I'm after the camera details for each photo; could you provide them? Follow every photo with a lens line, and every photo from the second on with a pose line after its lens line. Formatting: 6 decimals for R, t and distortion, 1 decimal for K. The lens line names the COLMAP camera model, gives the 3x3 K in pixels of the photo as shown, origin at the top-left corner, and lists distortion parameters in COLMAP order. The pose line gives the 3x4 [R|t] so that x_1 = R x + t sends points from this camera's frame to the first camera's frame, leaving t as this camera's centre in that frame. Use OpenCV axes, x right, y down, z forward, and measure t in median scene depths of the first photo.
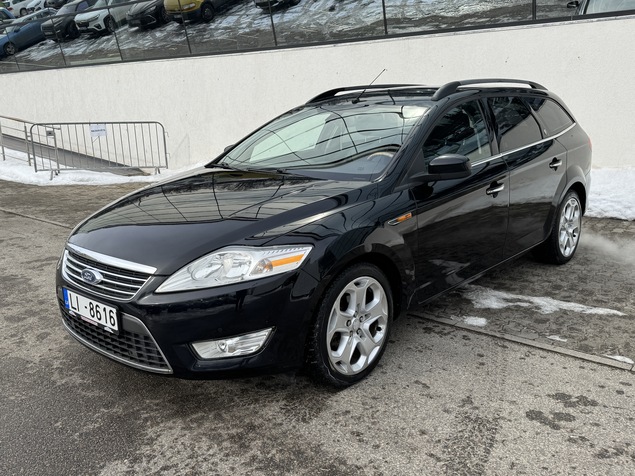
lens RADIAL K [[578.3, 0, 317.5], [0, 578.3, 238.0], [0, 0, 1]] dist [0.102758, -0.166218]
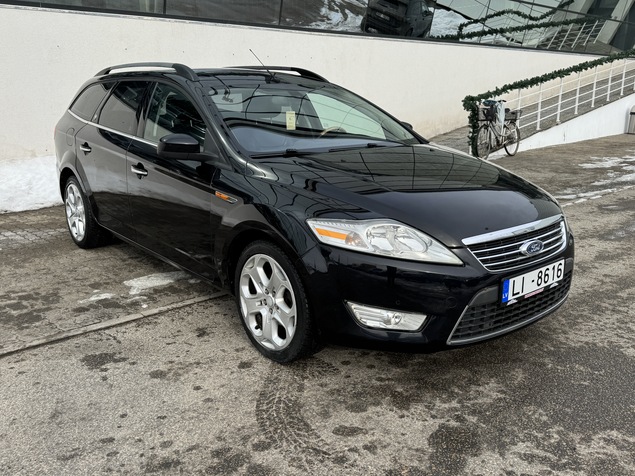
lens RADIAL K [[578.3, 0, 317.5], [0, 578.3, 238.0], [0, 0, 1]] dist [0.102758, -0.166218]
pose [[0.140477, -0.224897, 0.964203, -1.002055], [0.226010, 0.955431, 0.189923, -0.158641], [-0.963943, 0.191240, 0.185045, 0.842203]]
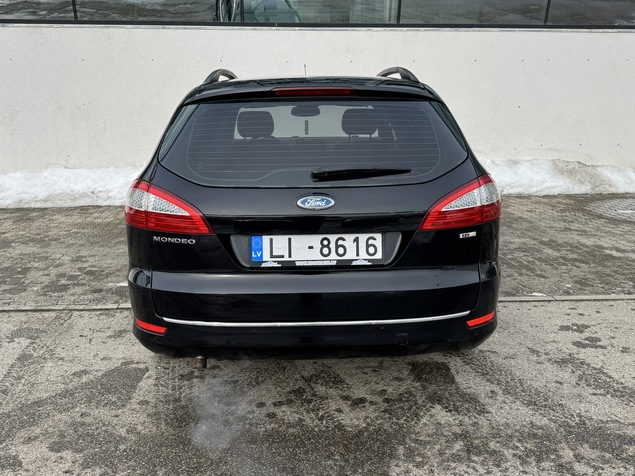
lens RADIAL K [[578.3, 0, 317.5], [0, 578.3, 238.0], [0, 0, 1]] dist [0.102758, -0.166218]
pose [[0.723807, -0.144542, 0.674693, -0.592219], [0.143813, 0.987941, 0.057369, -0.054604], [-0.674849, 0.055506, 0.735866, 0.298912]]
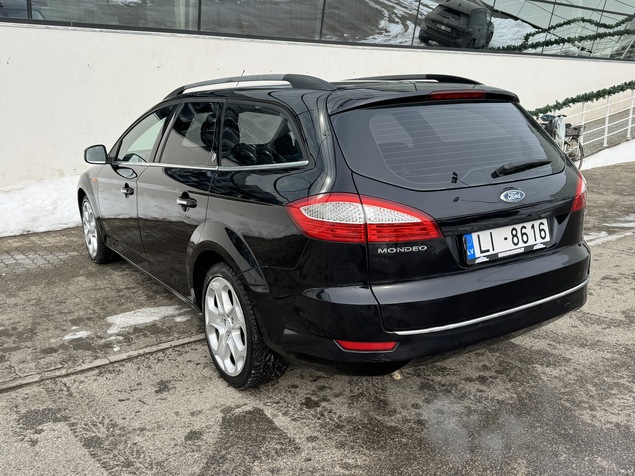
lens RADIAL K [[578.3, 0, 317.5], [0, 578.3, 238.0], [0, 0, 1]] dist [0.102758, -0.166218]
pose [[0.251930, -0.201377, 0.946561, -0.858121], [0.225870, 0.963331, 0.144829, -0.152278], [-0.941018, 0.177313, 0.288177, 0.748303]]
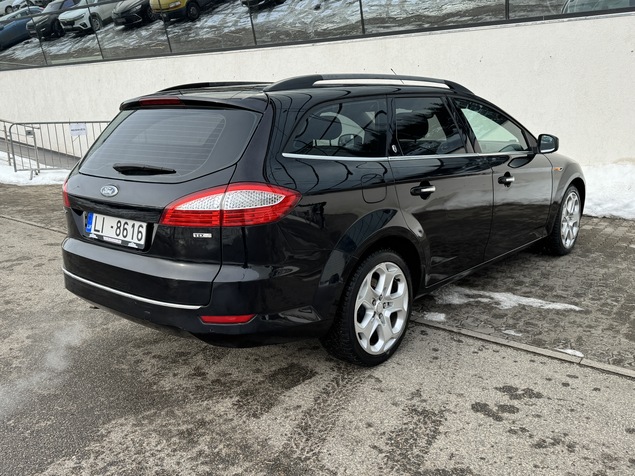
lens RADIAL K [[578.3, 0, 317.5], [0, 578.3, 238.0], [0, 0, 1]] dist [0.102758, -0.166218]
pose [[0.999811, -0.005737, 0.018582, 0.047304], [0.005700, 0.999982, 0.002051, 0.001724], [-0.018593, -0.001944, 0.999825, -0.011015]]
